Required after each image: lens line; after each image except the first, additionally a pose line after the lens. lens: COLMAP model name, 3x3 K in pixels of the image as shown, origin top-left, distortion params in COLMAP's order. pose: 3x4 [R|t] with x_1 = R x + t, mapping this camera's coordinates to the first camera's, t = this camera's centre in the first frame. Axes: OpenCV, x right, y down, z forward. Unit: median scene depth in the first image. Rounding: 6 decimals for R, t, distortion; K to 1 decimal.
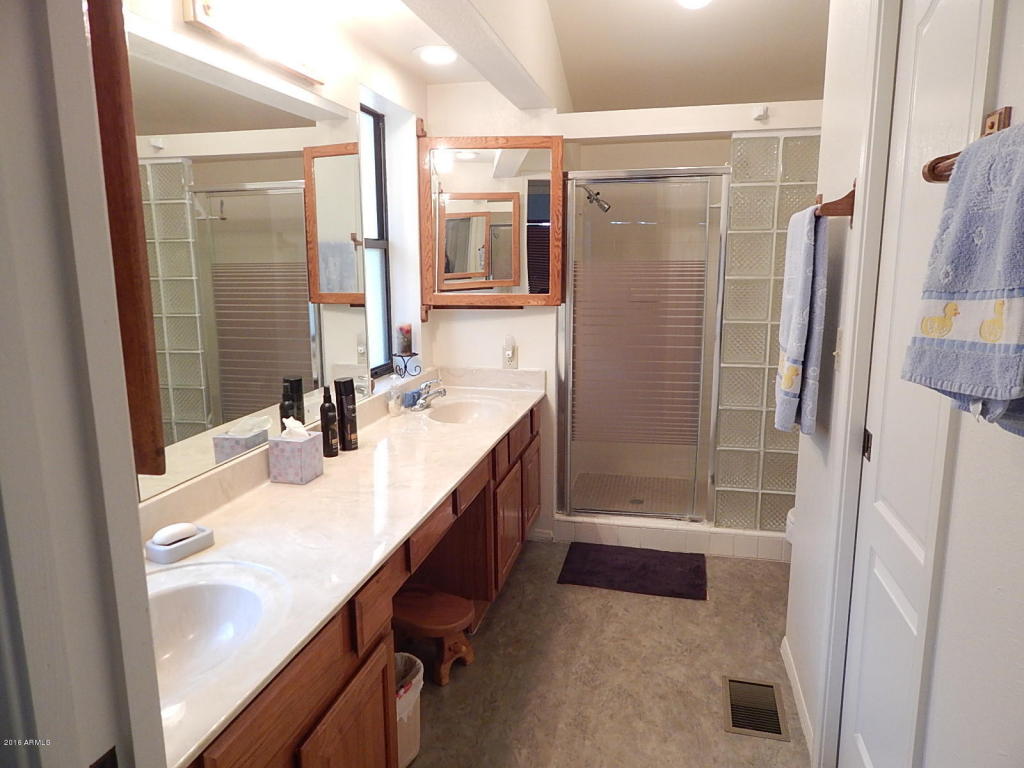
lens RADIAL K [[680.0, 0, 514.6], [0, 680.0, 385.7], [0, 0, 1]] dist [0.015876, -0.015339]
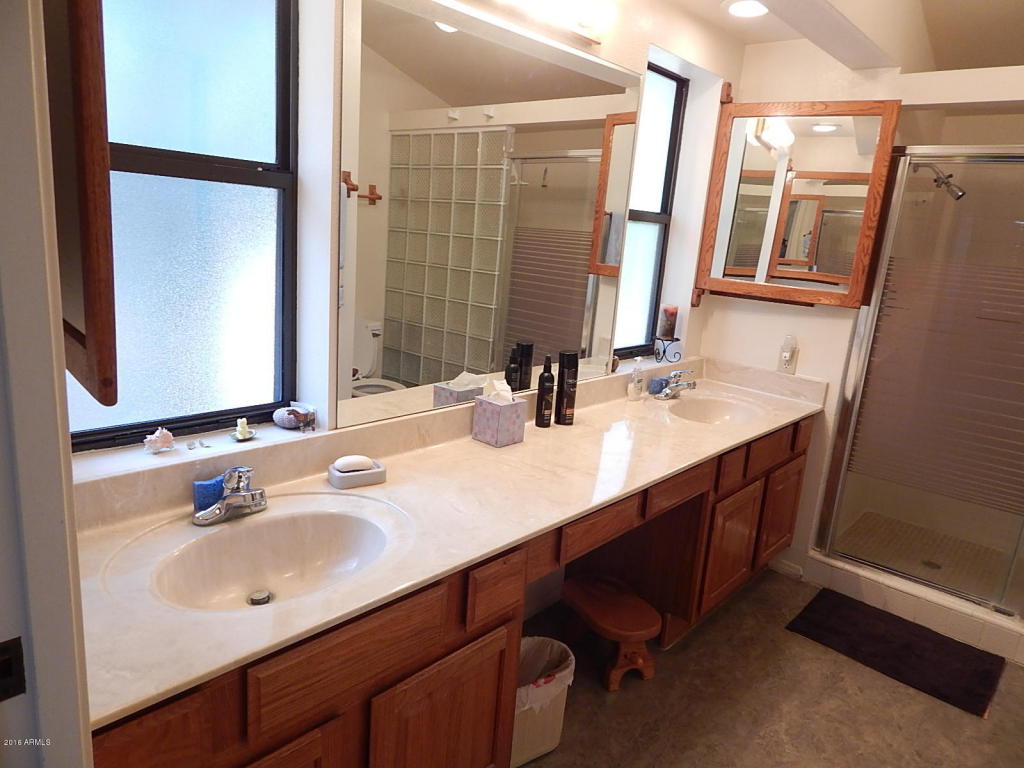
lens RADIAL K [[680.0, 0, 510.7], [0, 680.0, 382.8], [0, 0, 1]] dist [0.015876, -0.015339]
pose [[0.872058, 0.183107, -0.453858, 0.093372], [-0.170867, 0.982928, 0.068248, -0.013470], [0.458606, 0.018033, 0.888456, 0.071569]]
